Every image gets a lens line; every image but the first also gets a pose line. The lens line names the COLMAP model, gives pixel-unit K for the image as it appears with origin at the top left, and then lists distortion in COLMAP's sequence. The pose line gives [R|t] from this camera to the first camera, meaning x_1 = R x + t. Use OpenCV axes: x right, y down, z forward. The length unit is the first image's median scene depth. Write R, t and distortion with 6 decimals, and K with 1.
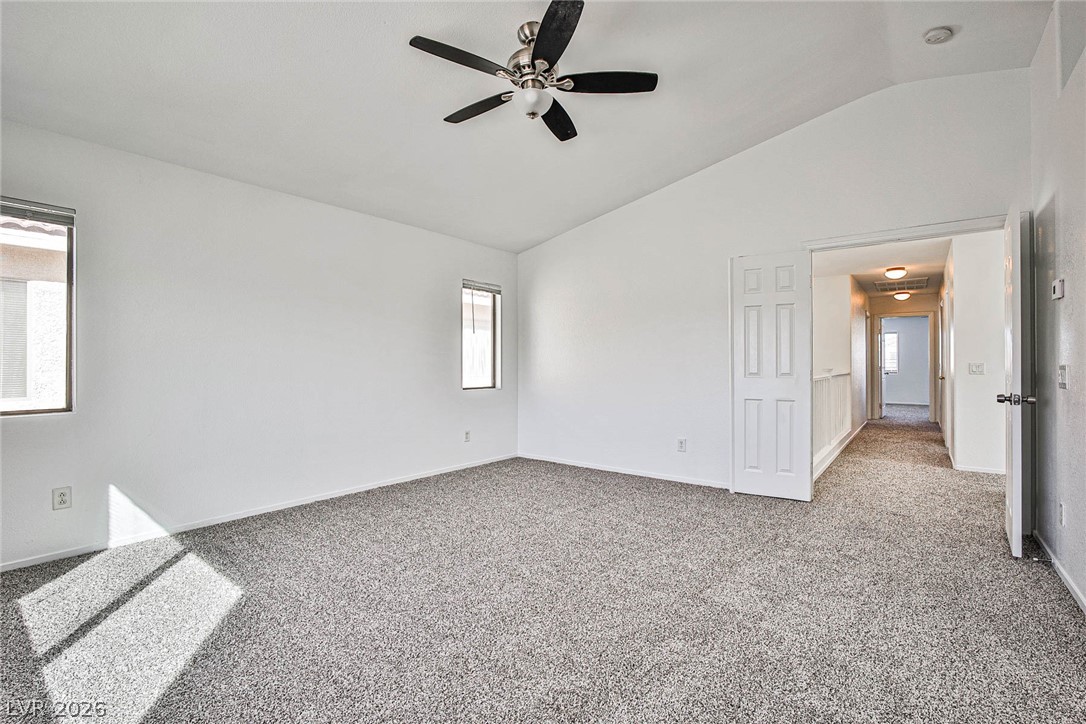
lens RADIAL K [[483.9, 0, 542.0], [0, 483.9, 359.2], [0, 0, 1]] dist [-0.035924, 0.012656]
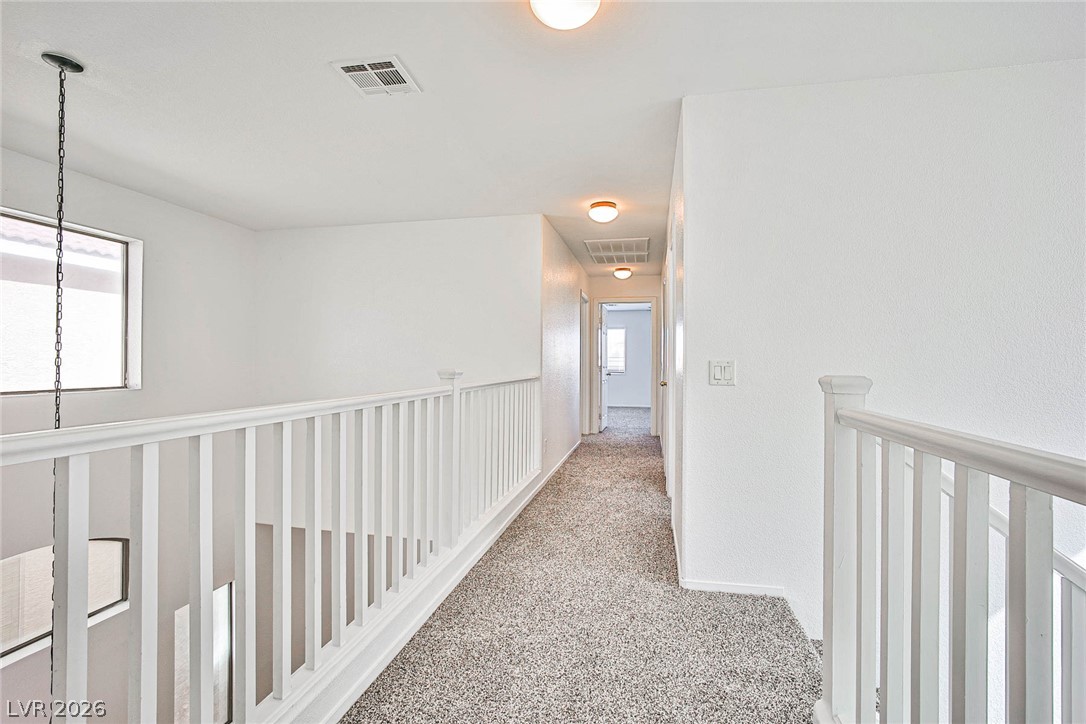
lens RADIAL K [[483.9, 0, 542.0], [0, 483.9, 359.2], [0, 0, 1]] dist [-0.035924, 0.012656]
pose [[0.899475, 0.009053, 0.436878, 0.324004], [-0.011480, 0.999930, 0.002914, 0.003994], [-0.436821, -0.007636, 0.899516, 0.383375]]
